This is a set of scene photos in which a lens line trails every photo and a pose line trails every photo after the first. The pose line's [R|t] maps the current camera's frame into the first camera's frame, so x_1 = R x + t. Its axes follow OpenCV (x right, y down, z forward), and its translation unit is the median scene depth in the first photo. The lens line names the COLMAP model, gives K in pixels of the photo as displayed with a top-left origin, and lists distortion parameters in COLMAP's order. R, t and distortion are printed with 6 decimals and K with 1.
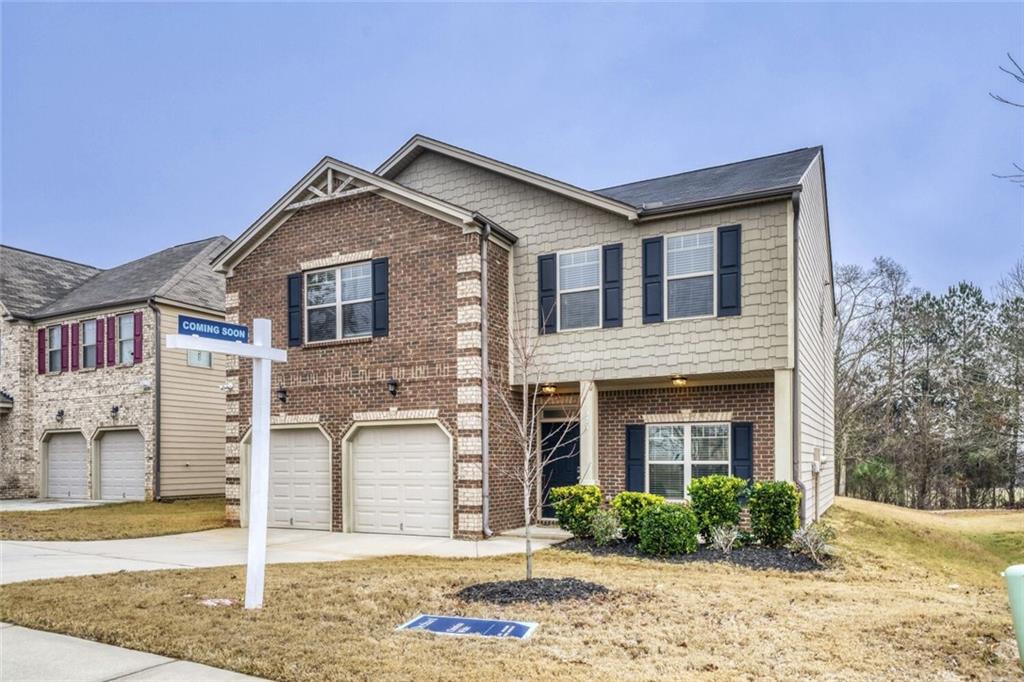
lens RADIAL K [[410.3, 0, 512.0], [0, 410.3, 341.0], [0, 0, 1]] dist [-0.000354, -0.000061]
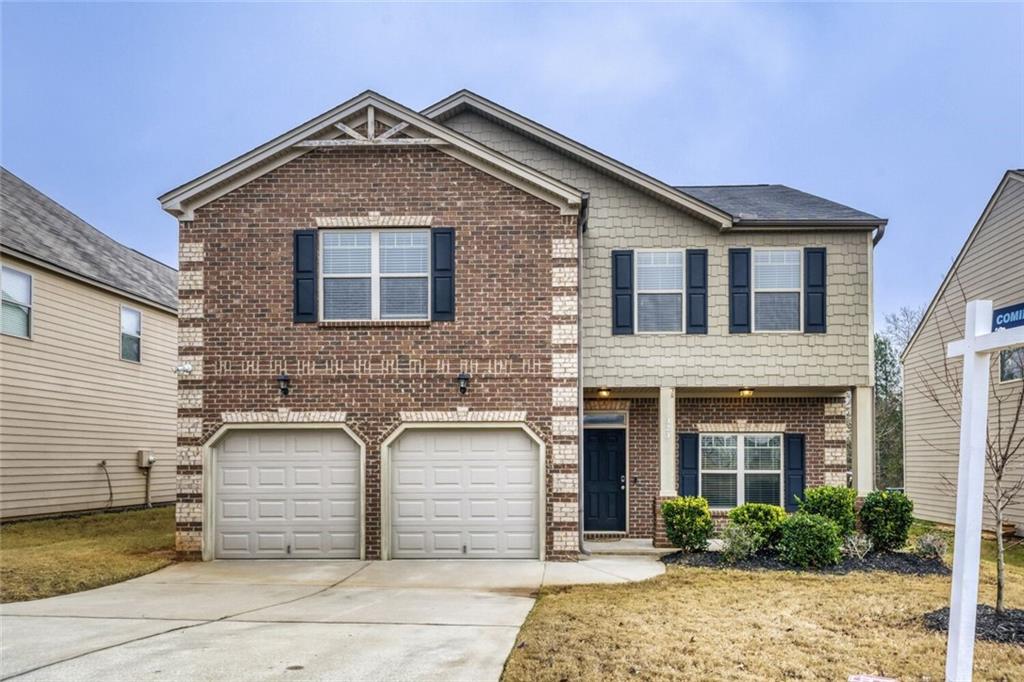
lens RADIAL K [[429.7, 0, 512.0], [0, 429.7, 341.0], [0, 0, 1]] dist [0.003084, 0.000149]
pose [[0.958991, 0.079232, 0.272136, -0.442507], [-0.079942, 0.996763, -0.008496, 0.026689], [-0.271929, -0.013608, 0.962221, 0.129607]]
